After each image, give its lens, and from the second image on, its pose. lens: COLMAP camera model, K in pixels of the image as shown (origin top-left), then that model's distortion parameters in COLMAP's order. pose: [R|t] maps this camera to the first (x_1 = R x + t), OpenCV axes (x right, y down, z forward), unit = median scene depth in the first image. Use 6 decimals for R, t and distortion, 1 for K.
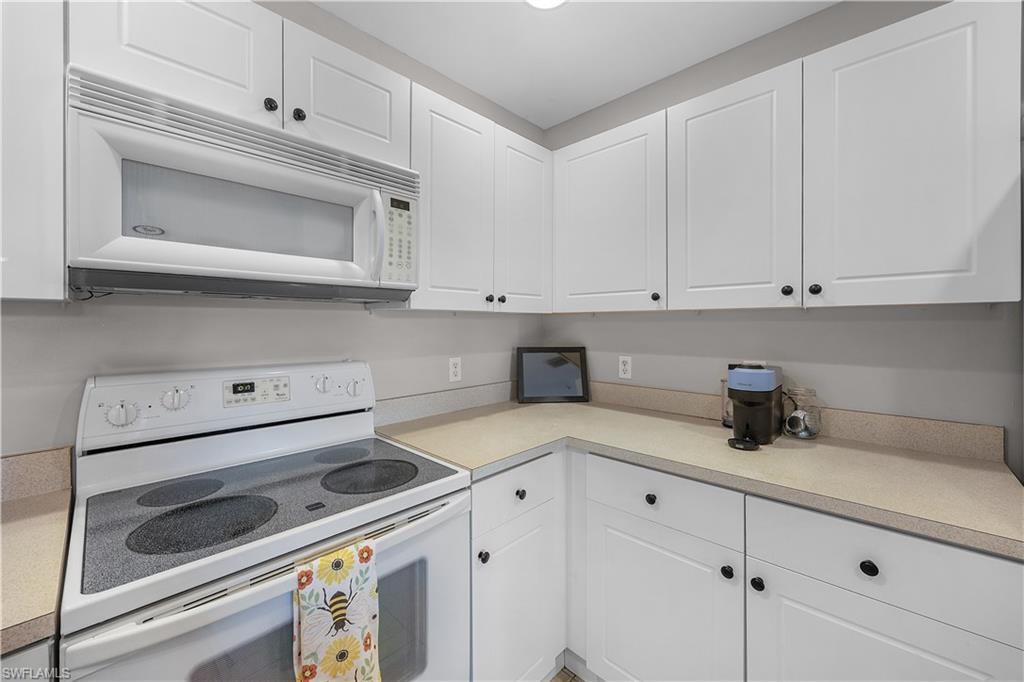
lens RADIAL K [[402.3, 0, 515.0], [0, 402.3, 326.9], [0, 0, 1]] dist [-0.001255, -0.000006]
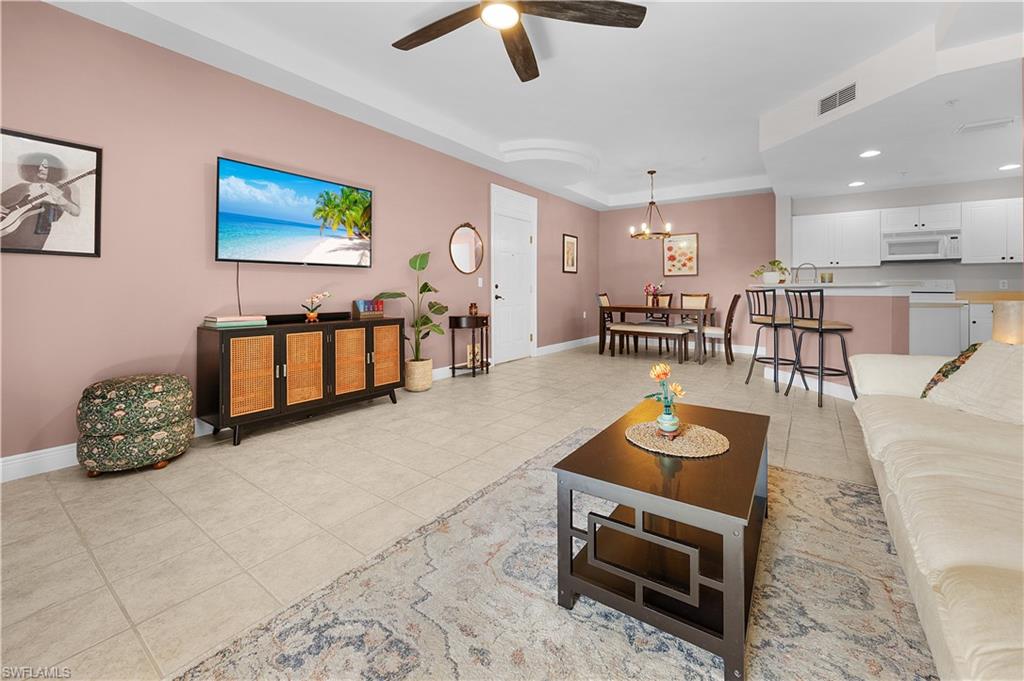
lens RADIAL K [[416.2, 0, 514.5], [0, 416.2, 286.4], [0, 0, 1]] dist [-0.004396, -0.000149]
pose [[0.143004, -0.008634, -0.989684, 3.180053], [-0.010126, 0.999897, -0.010187, 0.269318], [0.989670, 0.011478, 0.142902, -3.942829]]
